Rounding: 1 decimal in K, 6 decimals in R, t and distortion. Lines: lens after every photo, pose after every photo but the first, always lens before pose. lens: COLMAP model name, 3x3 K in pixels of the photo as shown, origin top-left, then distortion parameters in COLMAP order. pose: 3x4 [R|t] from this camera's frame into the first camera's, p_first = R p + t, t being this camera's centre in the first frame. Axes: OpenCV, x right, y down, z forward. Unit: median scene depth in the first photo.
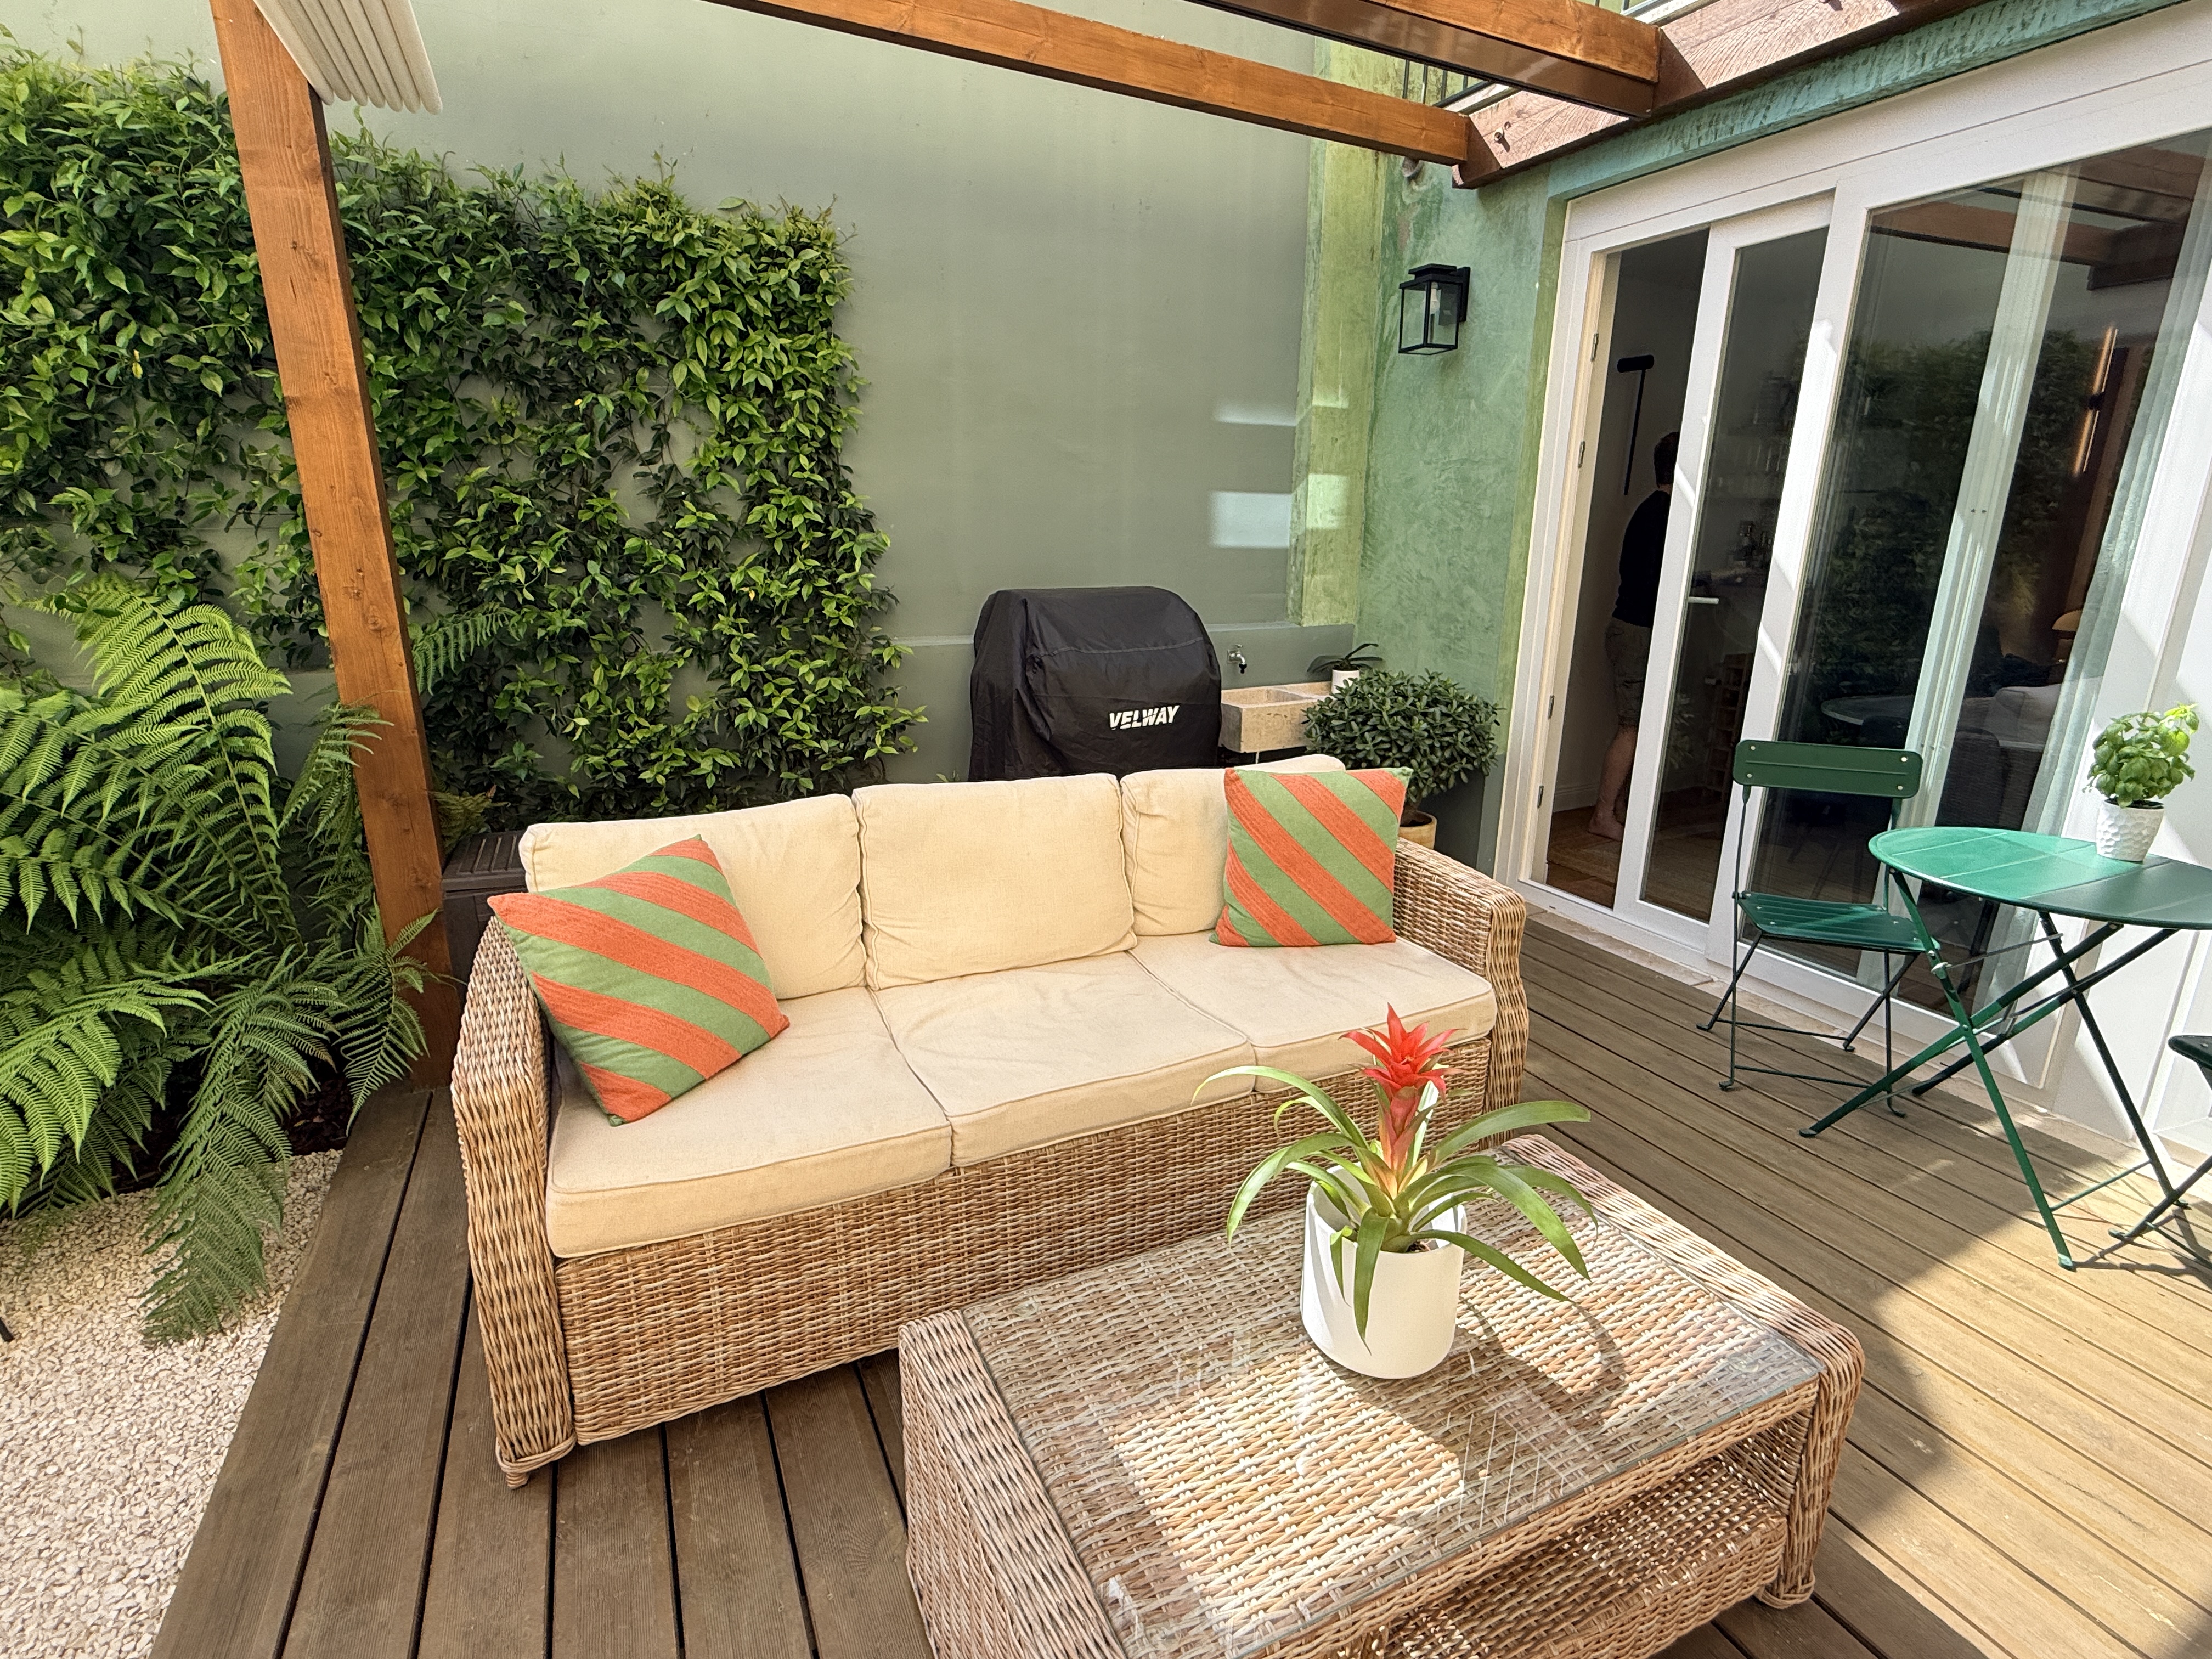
lens RADIAL K [[1069.7, 0, 1097.2], [0, 1069.7, 838.4], [0, 0, 1]] dist [-0.000038, 0.000550]
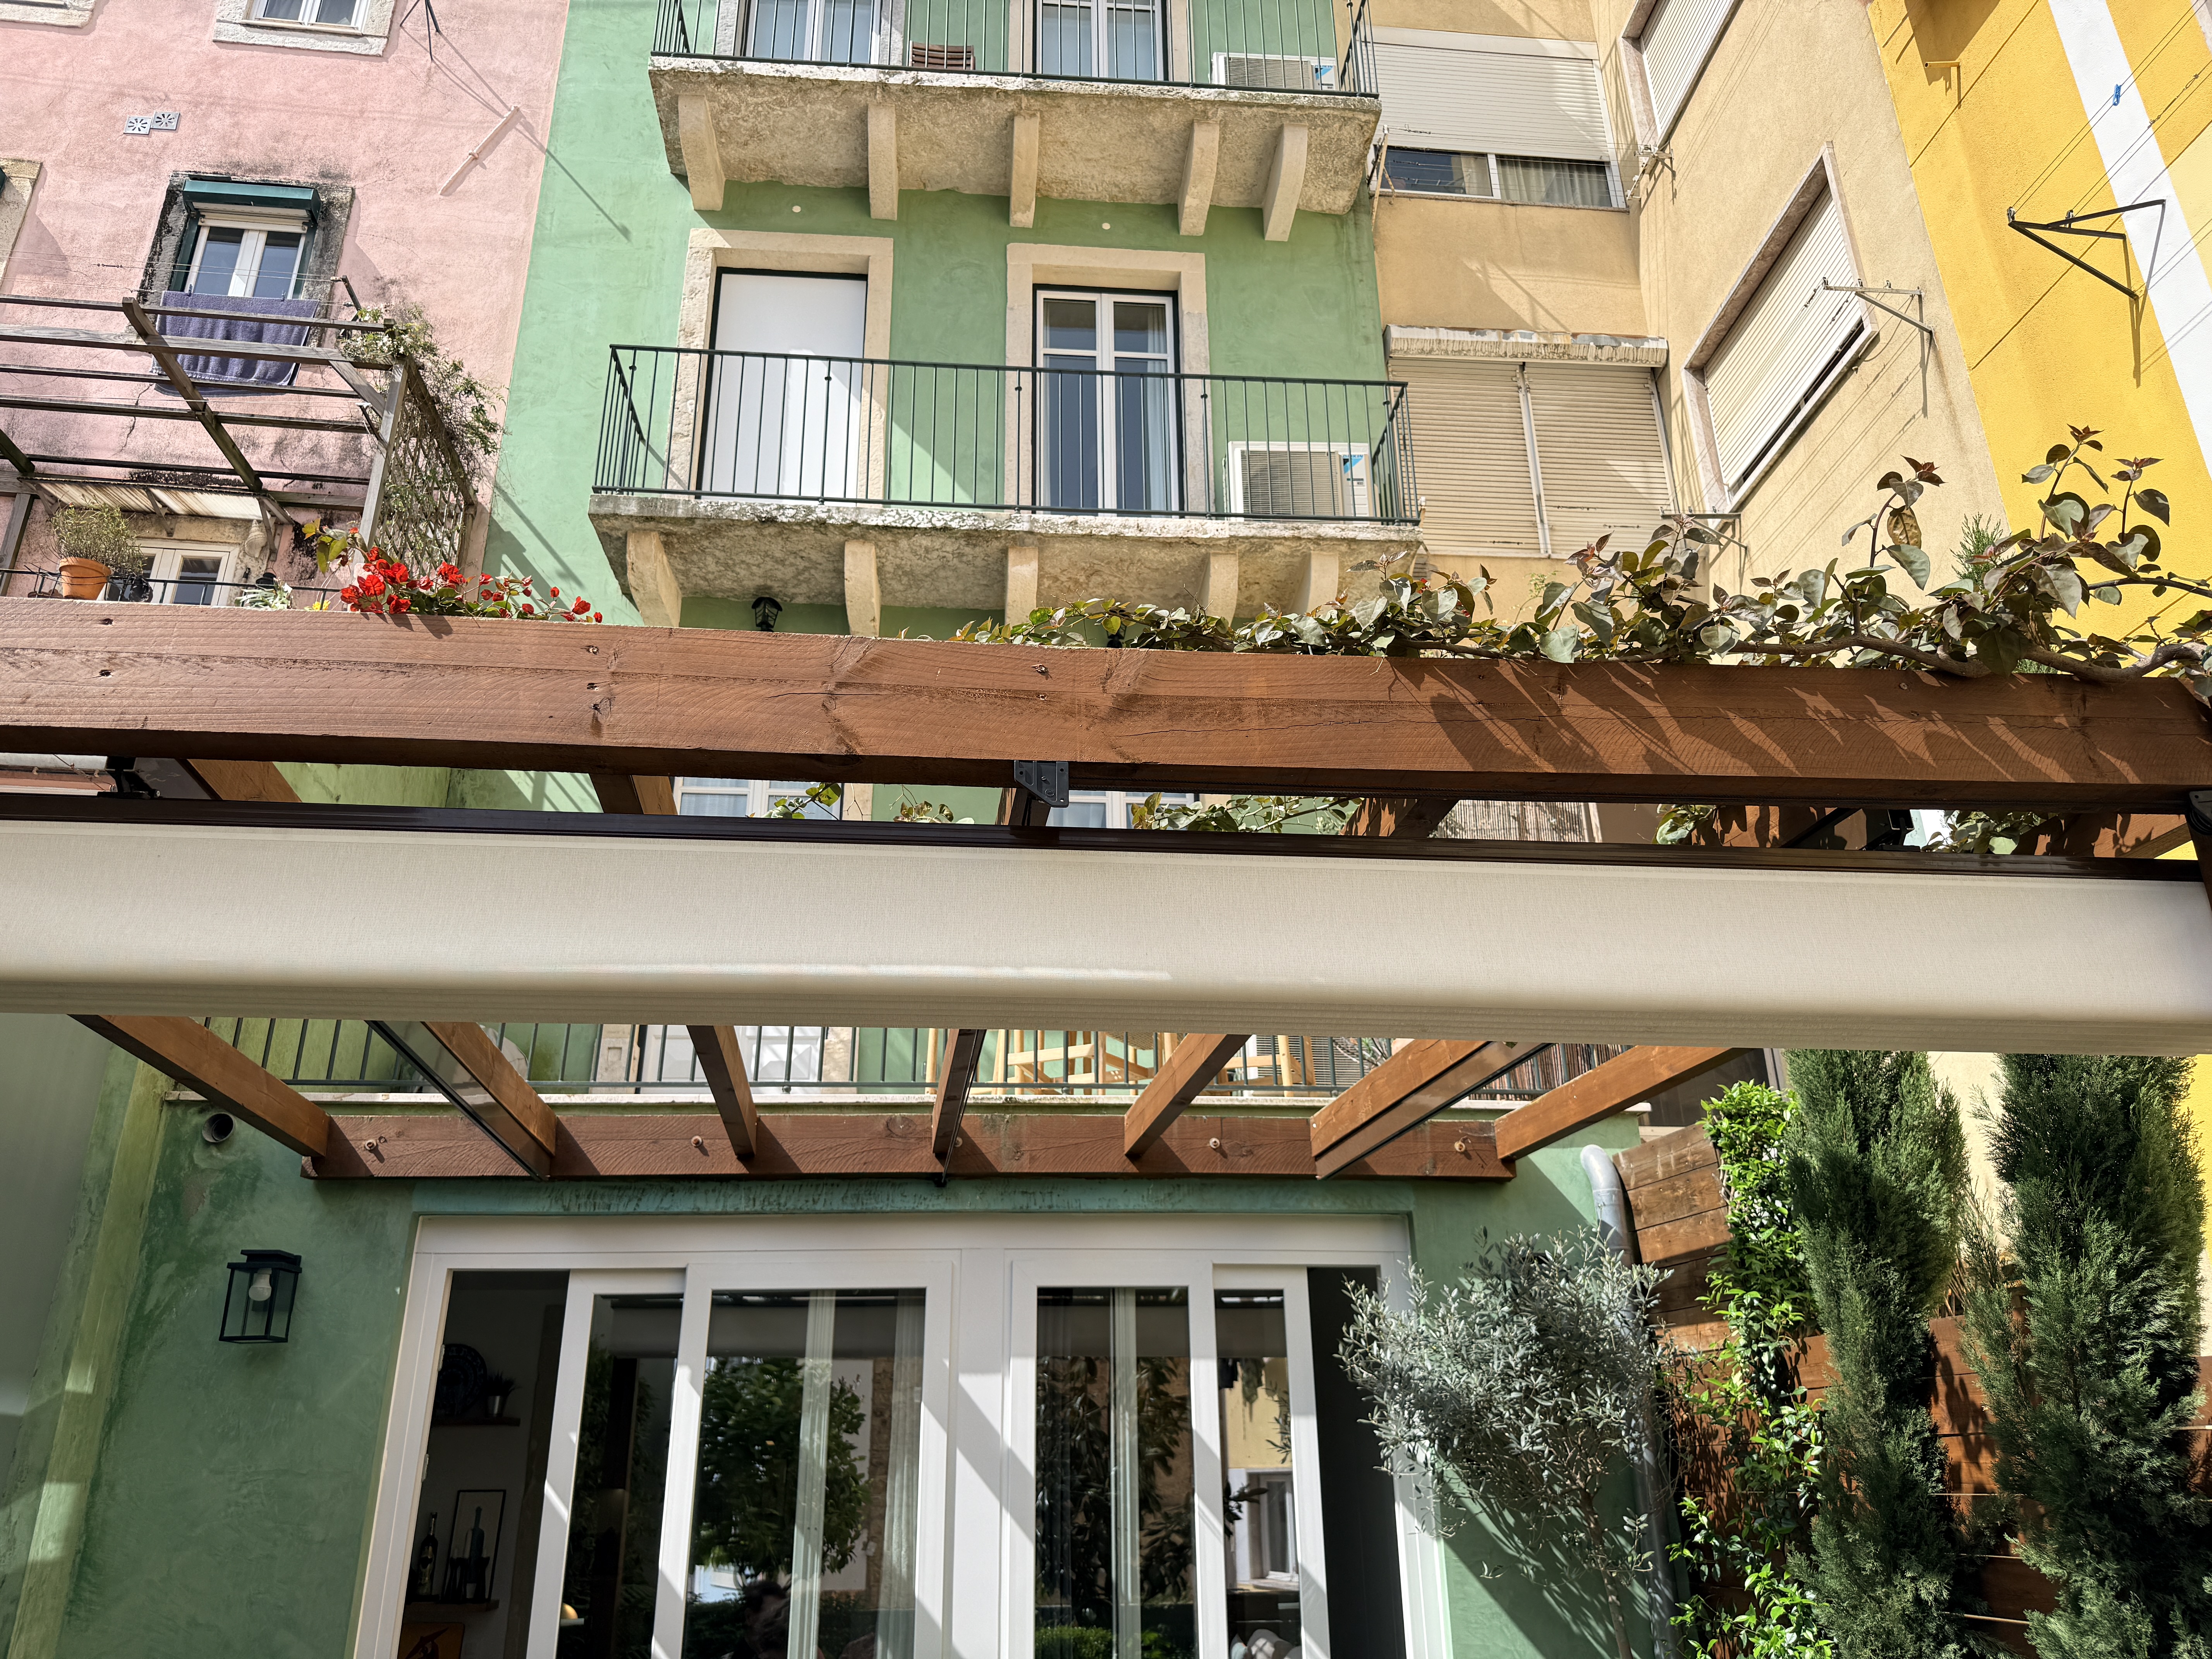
lens RADIAL K [[1558.2, 0, 1106.5], [0, 1558.2, 827.7], [0, 0, 1]] dist [0.038249, -0.048395]
pose [[0.350644, 0.350482, 0.868453, -0.721136], [0.274086, 0.848321, -0.453022, -0.046097], [-0.895503, 0.396880, 0.201397, -0.037927]]
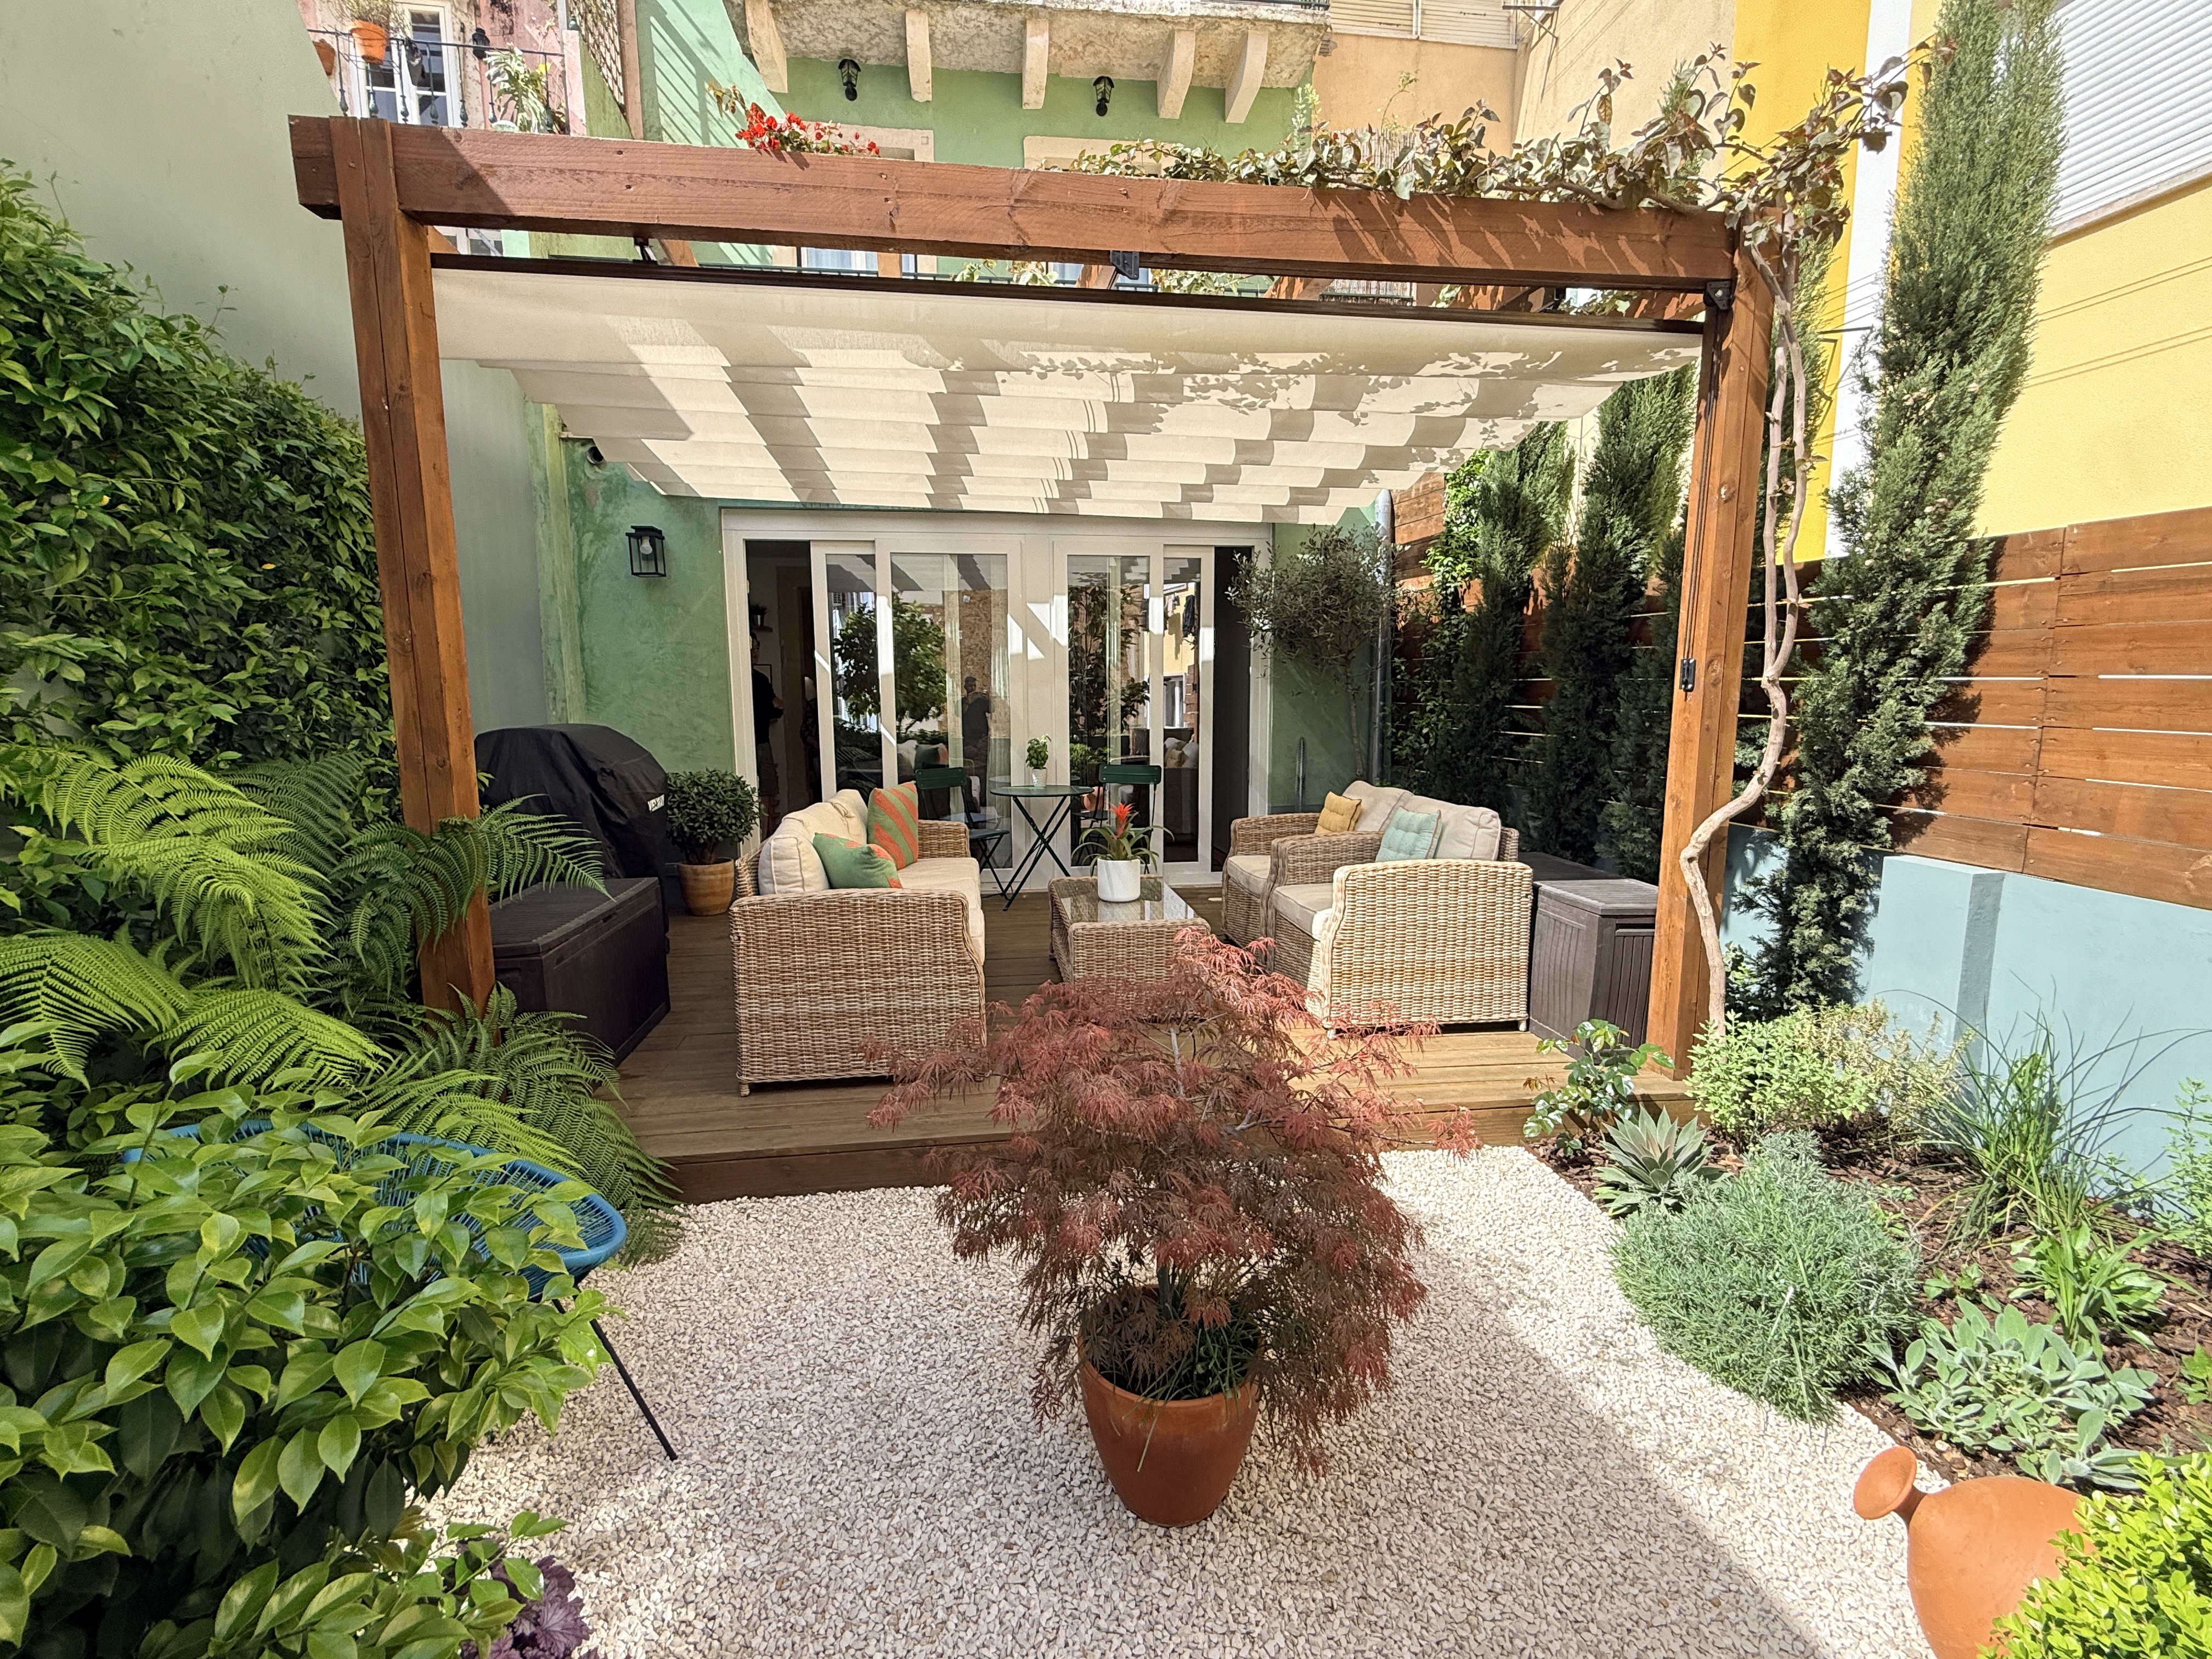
lens RADIAL K [[997.1, 0, 1103.5], [0, 997.1, 828.7], [0, 0, 1]] dist [-0.000410, 0.000262]
pose [[0.313491, -0.136874, 0.939675, -0.968482], [0.271219, 0.961242, 0.049533, 0.020106], [-0.910035, 0.239329, 0.338464, -0.036834]]
